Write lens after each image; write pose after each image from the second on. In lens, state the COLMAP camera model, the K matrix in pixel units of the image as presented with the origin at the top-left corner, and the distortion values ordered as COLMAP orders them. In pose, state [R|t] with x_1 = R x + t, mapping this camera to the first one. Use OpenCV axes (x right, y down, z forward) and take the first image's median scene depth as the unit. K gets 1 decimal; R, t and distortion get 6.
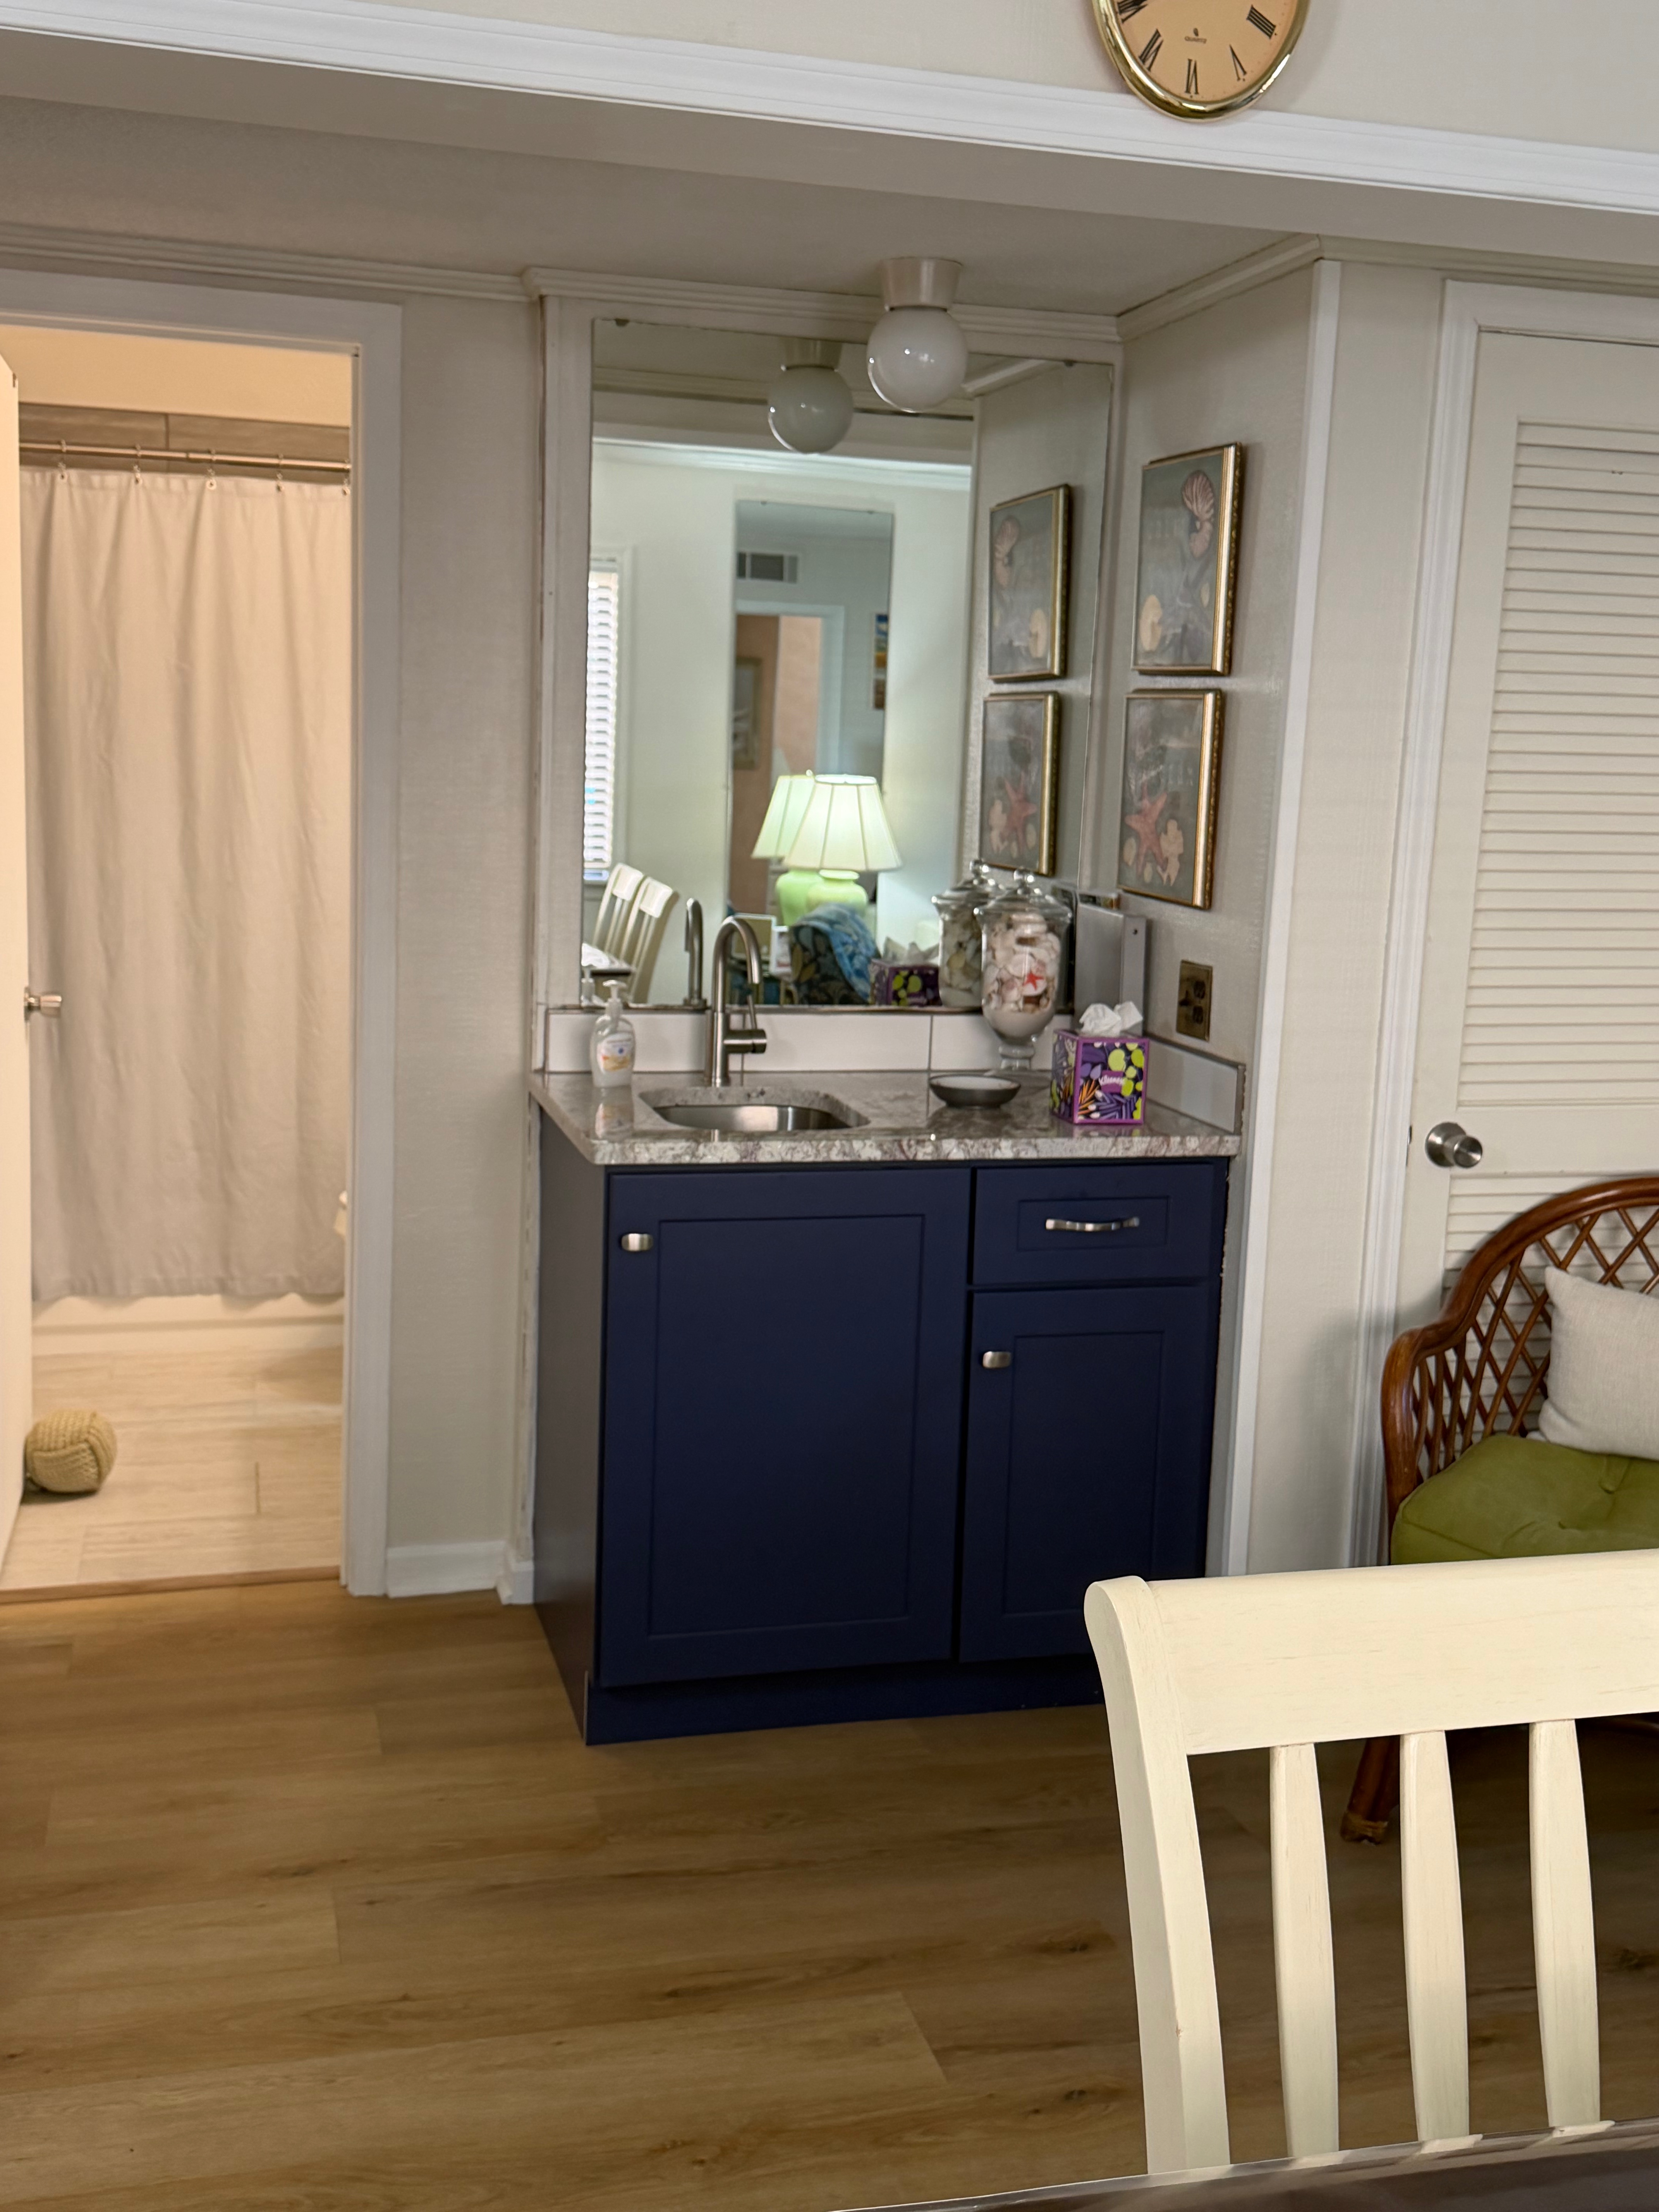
lens RADIAL K [[2246.1, 0, 820.0], [0, 2246.1, 1099.3], [0, 0, 1]] dist [0.067407, 0.000000]
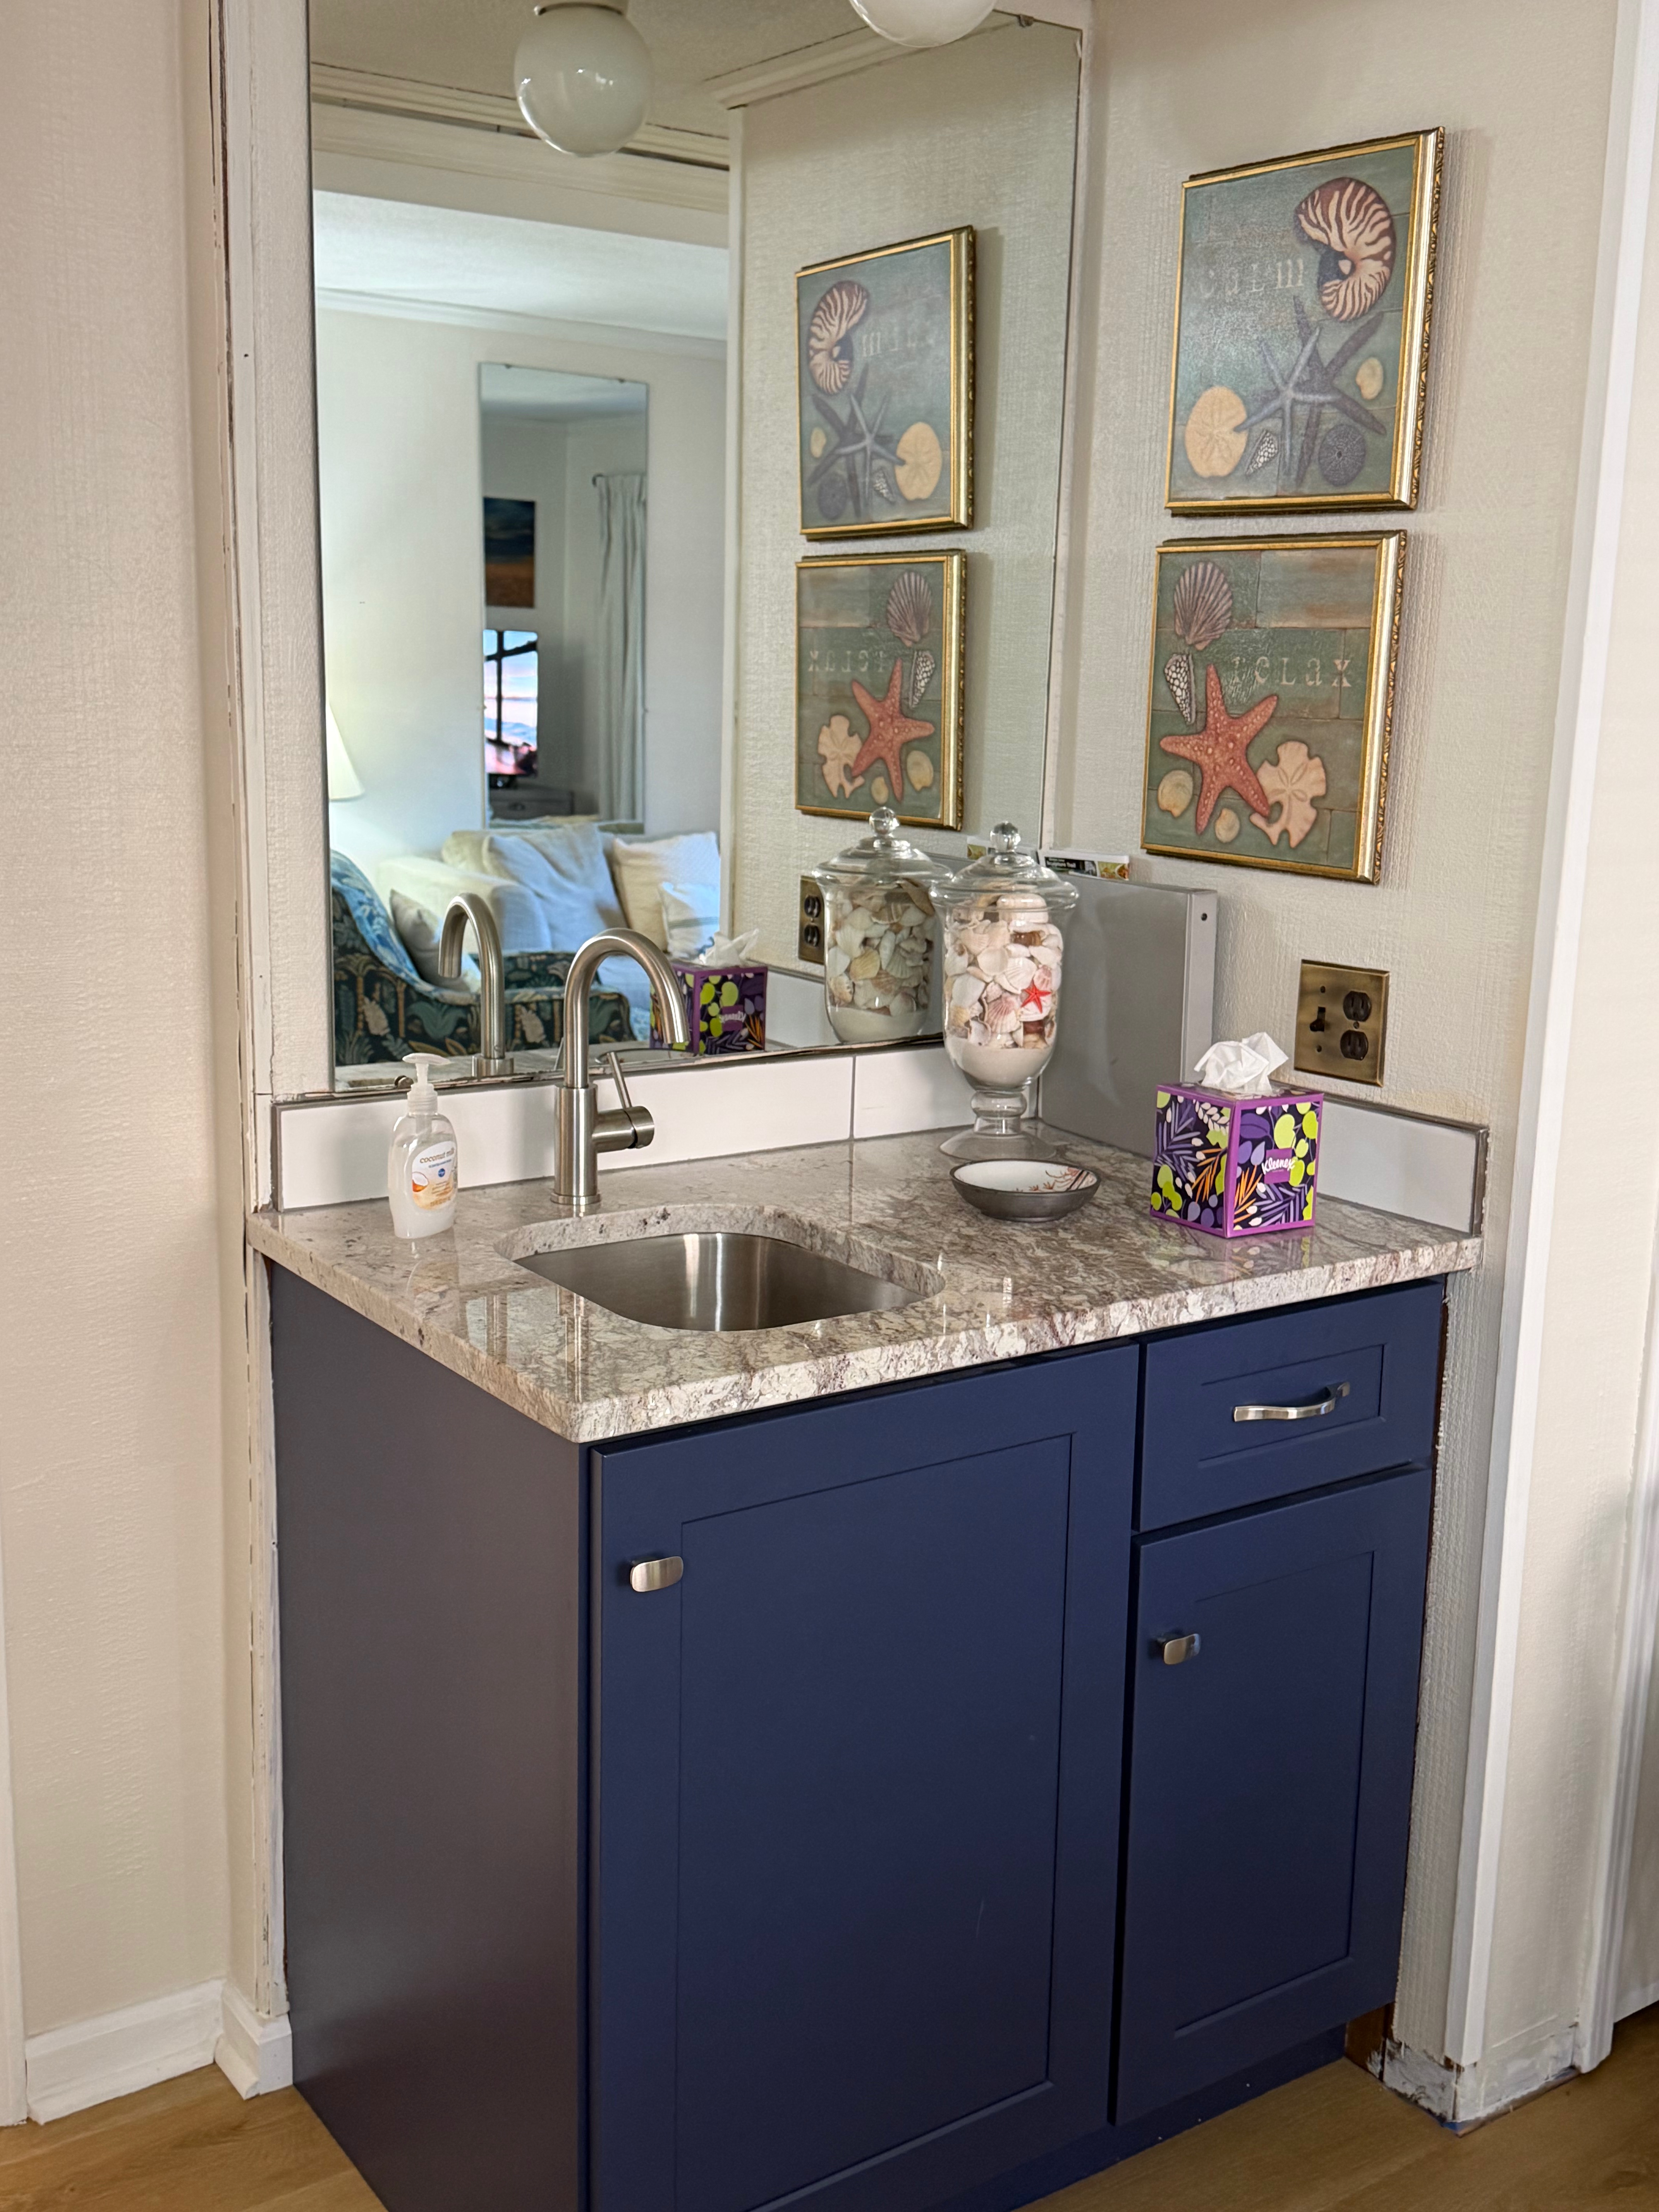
lens RADIAL K [[2246.1, 0, 815.6], [0, 2246.1, 1118.4], [0, 0, 1]] dist [0.067407, 0.000000]
pose [[0.945027, -0.082251, 0.316478, -0.178947], [0.066080, 0.995916, 0.061514, -0.064422], [-0.320245, -0.037219, 0.946603, 0.420978]]
